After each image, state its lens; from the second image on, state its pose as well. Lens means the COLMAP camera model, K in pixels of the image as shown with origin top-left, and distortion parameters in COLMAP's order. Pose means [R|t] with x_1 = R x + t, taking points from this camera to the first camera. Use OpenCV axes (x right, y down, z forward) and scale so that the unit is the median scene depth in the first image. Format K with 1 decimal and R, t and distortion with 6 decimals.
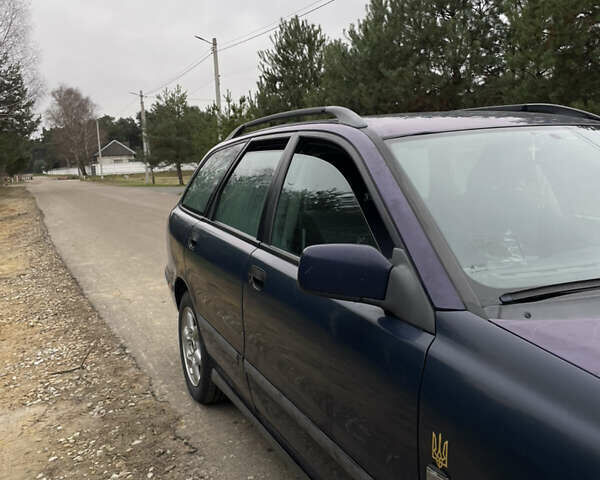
lens RADIAL K [[597.9, 0, 300.0], [0, 597.9, 240.0], [0, 0, 1]] dist [0.093738, -0.200431]
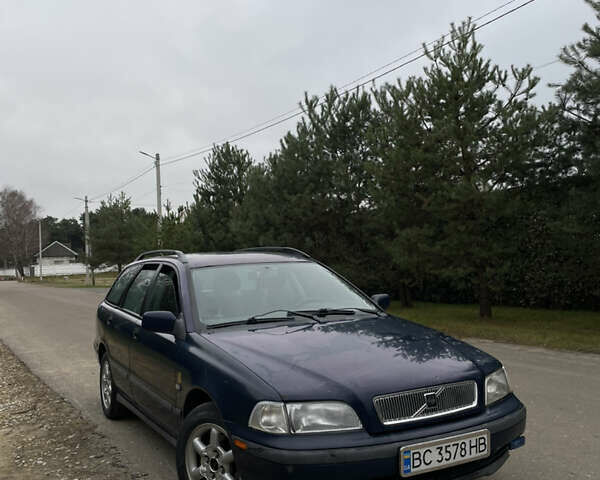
lens RADIAL K [[597.9, 0, 300.0], [0, 597.9, 240.0], [0, 0, 1]] dist [0.093738, -0.200431]
pose [[0.995907, 0.009921, 0.089842, 0.030662], [0.005248, 0.985935, -0.167047, 0.009844], [-0.090235, 0.166835, 0.981847, -0.116950]]
